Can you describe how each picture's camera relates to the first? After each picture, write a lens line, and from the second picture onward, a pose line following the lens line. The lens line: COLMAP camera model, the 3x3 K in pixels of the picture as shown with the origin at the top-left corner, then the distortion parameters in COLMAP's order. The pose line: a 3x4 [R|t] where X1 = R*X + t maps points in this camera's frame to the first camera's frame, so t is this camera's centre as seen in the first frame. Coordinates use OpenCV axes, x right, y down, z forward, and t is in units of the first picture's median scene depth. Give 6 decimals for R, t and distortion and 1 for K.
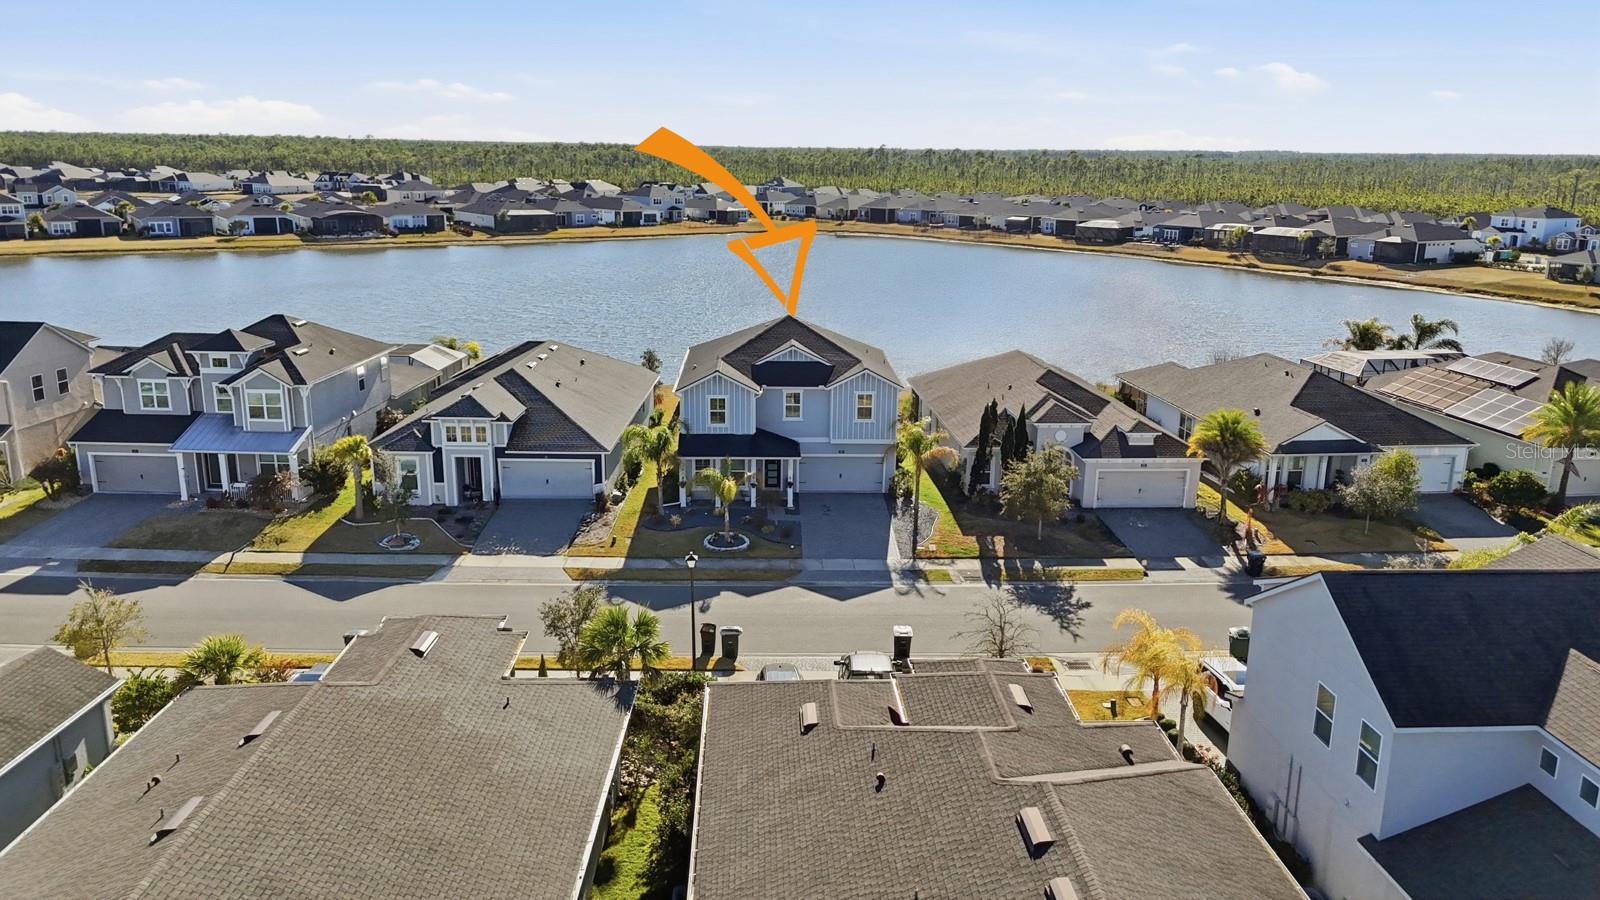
lens RADIAL K [[1117.7, 0, 800.0], [0, 1117.7, 450.0], [0, 0, 1]] dist [0.008437, -0.001384]
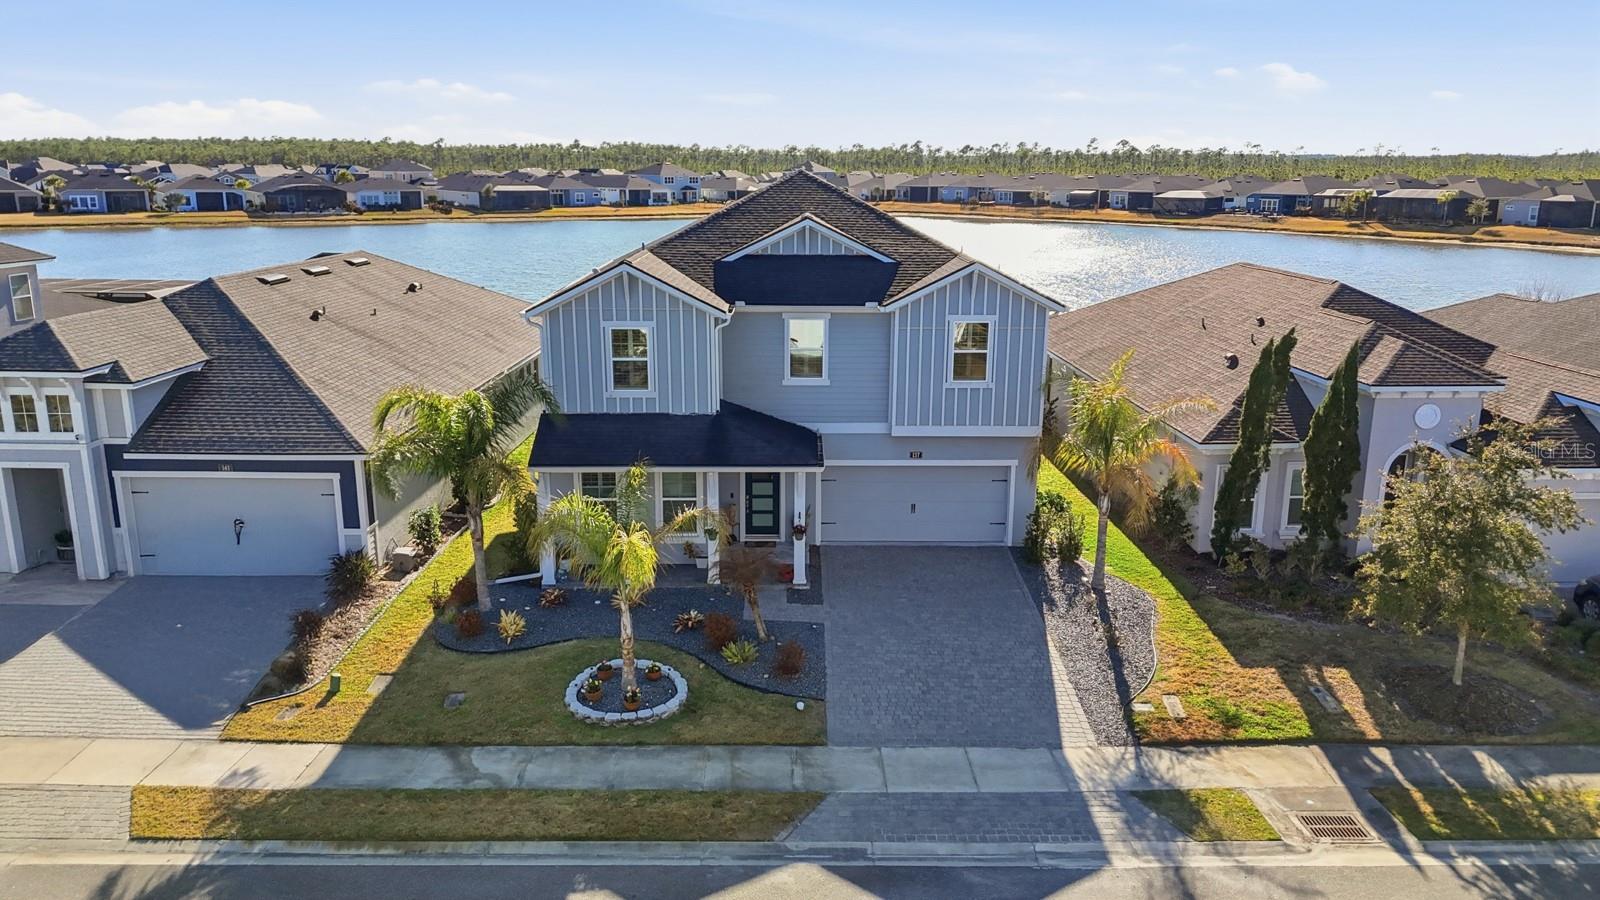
lens RADIAL K [[1150.2, 0, 800.0], [0, 1150.2, 450.0], [0, 0, 1]] dist [0.051786, -0.044398]
pose [[0.999623, -0.002318, -0.027367, 0.003305], [0.002046, 0.999948, -0.009946, 0.004234], [0.027389, 0.009886, 0.999576, 0.547760]]
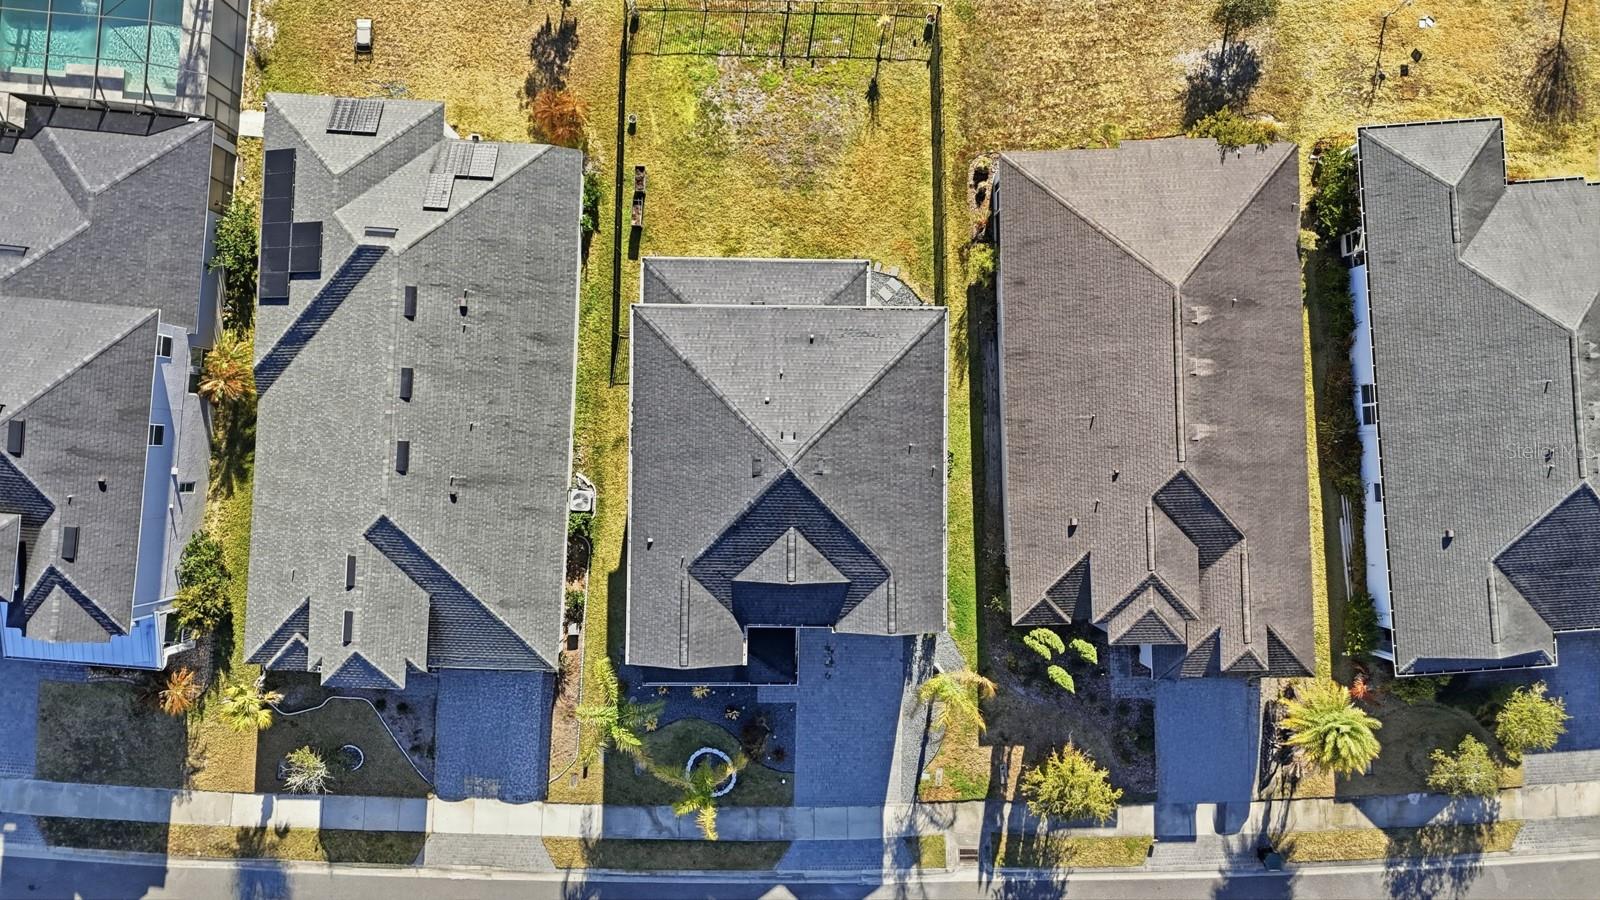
lens RADIAL K [[1117.7, 0, 800.0], [0, 1117.7, 450.0], [0, 0, 1]] dist [0.008437, -0.001384]
pose [[0.999185, 0.040331, -0.001758, -0.002576], [-0.010595, 0.304007, 0.952611, -0.774500], [0.038954, -0.951816, 0.304186, 0.878833]]
